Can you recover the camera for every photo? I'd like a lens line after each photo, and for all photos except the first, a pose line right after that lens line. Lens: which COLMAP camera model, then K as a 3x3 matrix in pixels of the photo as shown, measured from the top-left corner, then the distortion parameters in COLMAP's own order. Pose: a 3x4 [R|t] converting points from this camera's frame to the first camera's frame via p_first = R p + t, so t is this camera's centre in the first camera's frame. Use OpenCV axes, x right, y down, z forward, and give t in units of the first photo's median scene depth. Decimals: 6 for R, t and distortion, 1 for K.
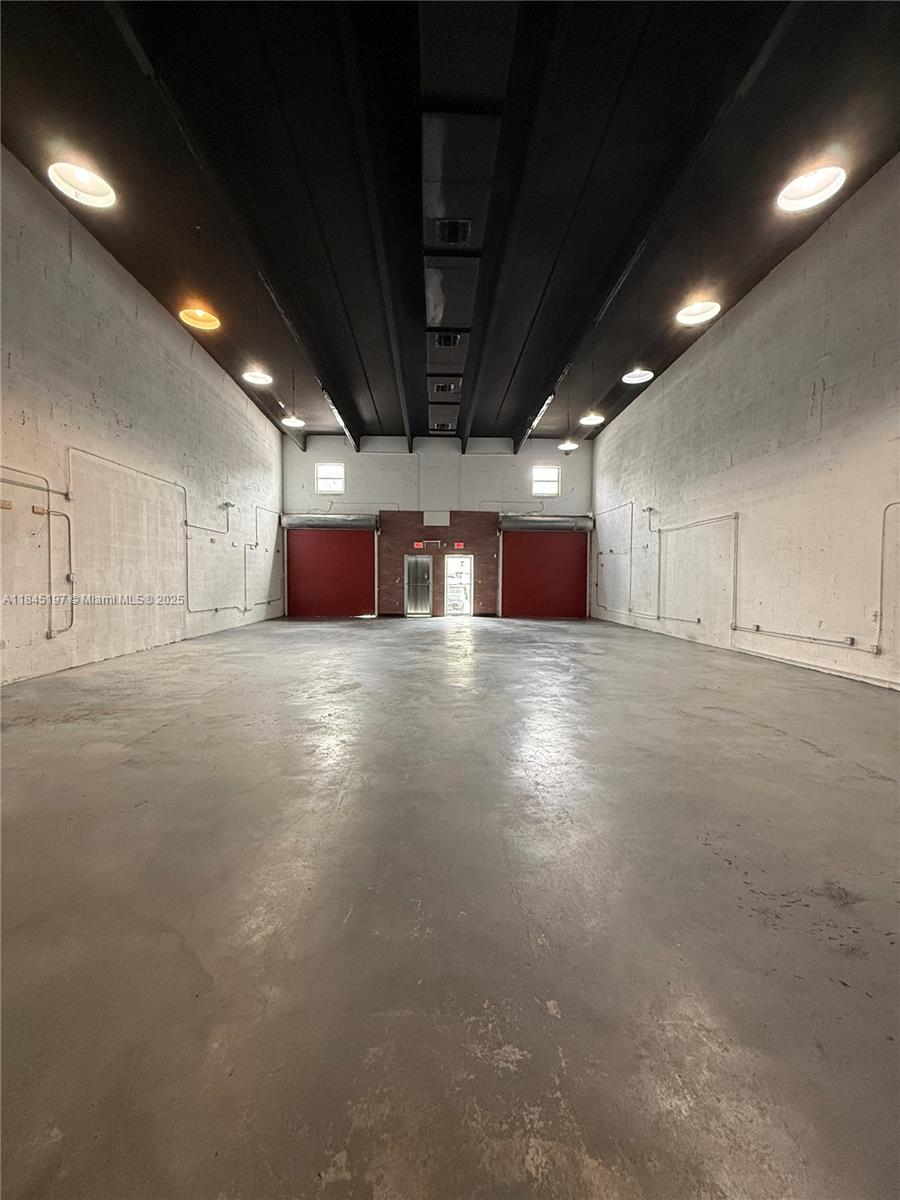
lens RADIAL K [[482.5, 0, 443.8], [0, 482.5, 596.7], [0, 0, 1]] dist [-0.000095, -0.000208]
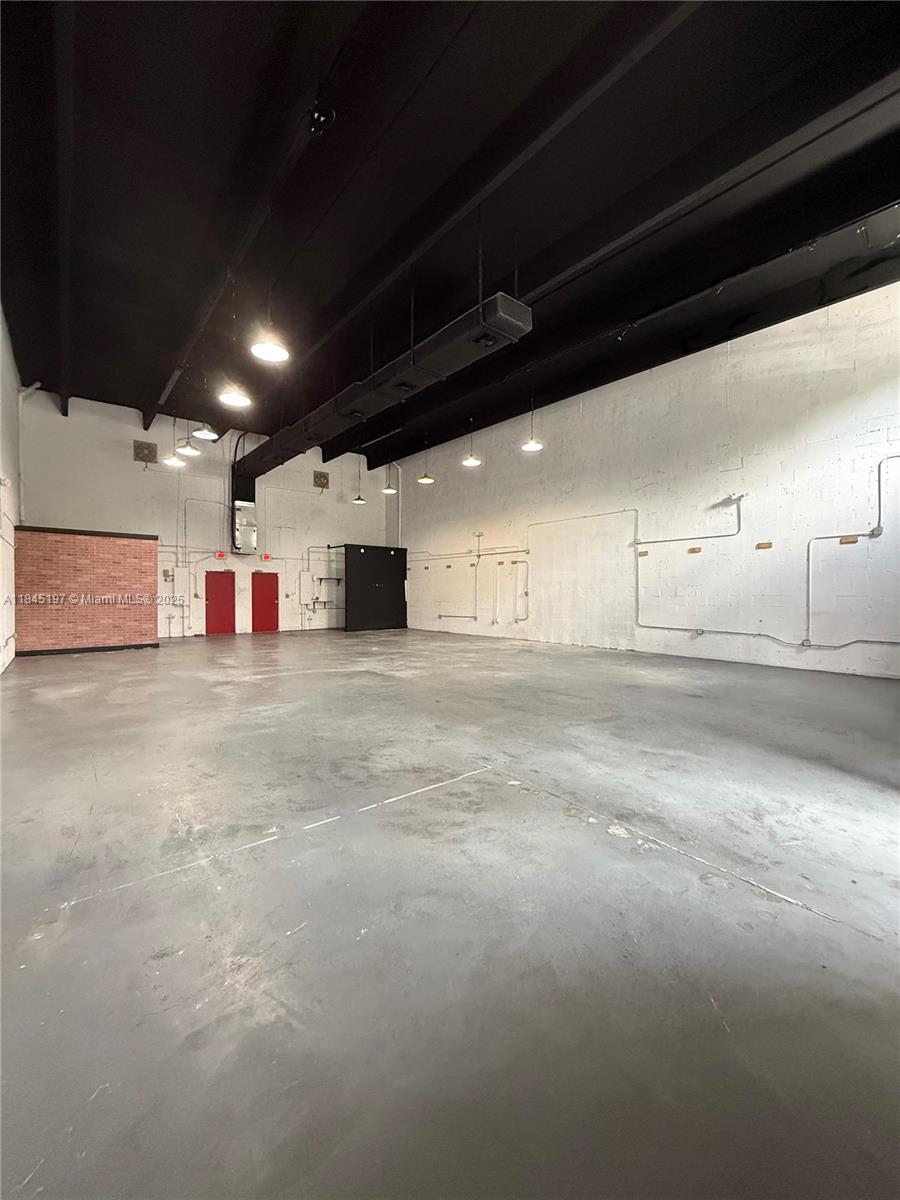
lens RADIAL K [[482.5, 0, 451.0], [0, 482.5, 600.6], [0, 0, 1]] dist [-0.000095, -0.000208]
pose [[-0.786383, 0.006172, -0.617708, 0.375414], [-0.027620, 0.998599, 0.045140, -0.050938], [0.617121, 0.052559, -0.785111, 1.329003]]
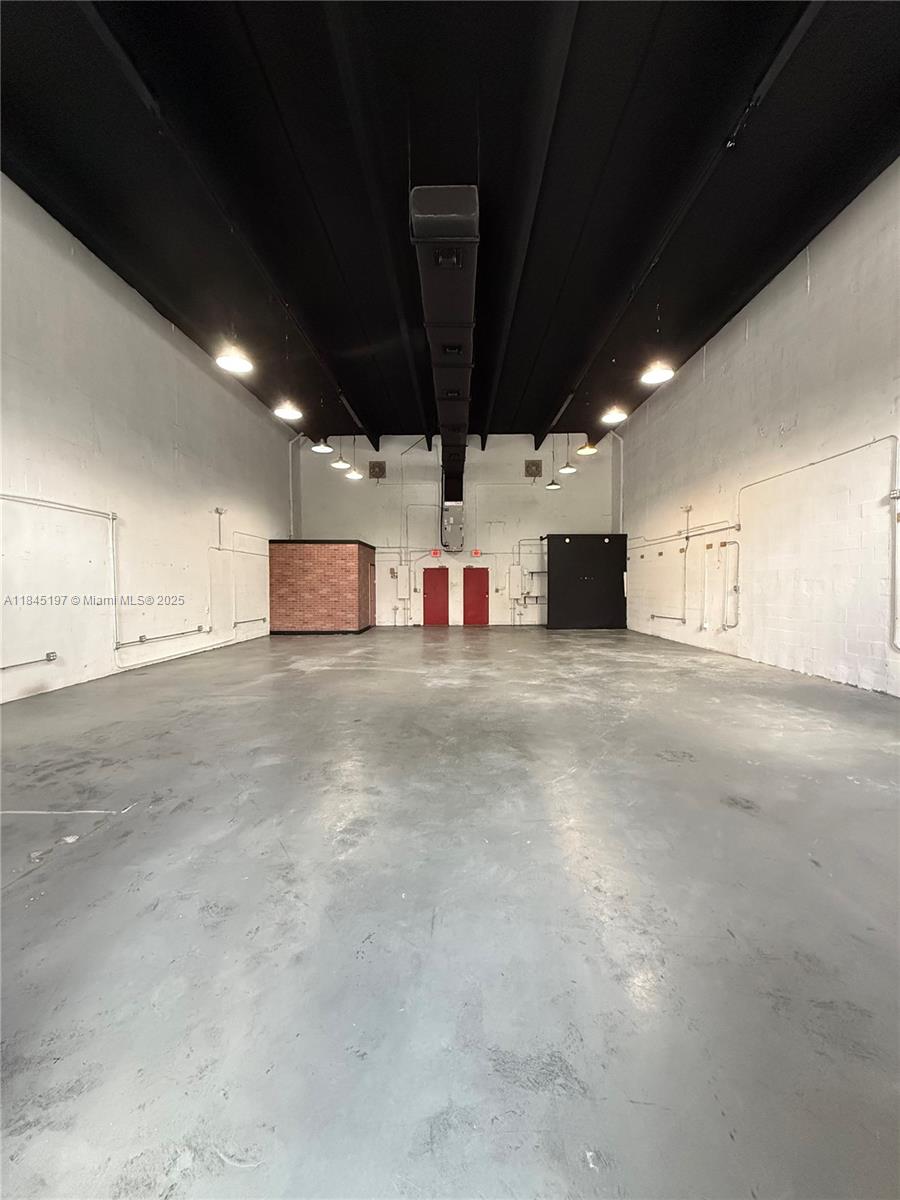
lens RADIAL K [[482.5, 0, 447.3], [0, 482.5, 599.5], [0, 0, 1]] dist [-0.000095, -0.000208]
pose [[-0.999231, -0.001082, 0.039197, -0.018282], [0.001593, 0.997673, 0.068165, -0.057484], [-0.039179, 0.068175, -0.996904, 1.342584]]
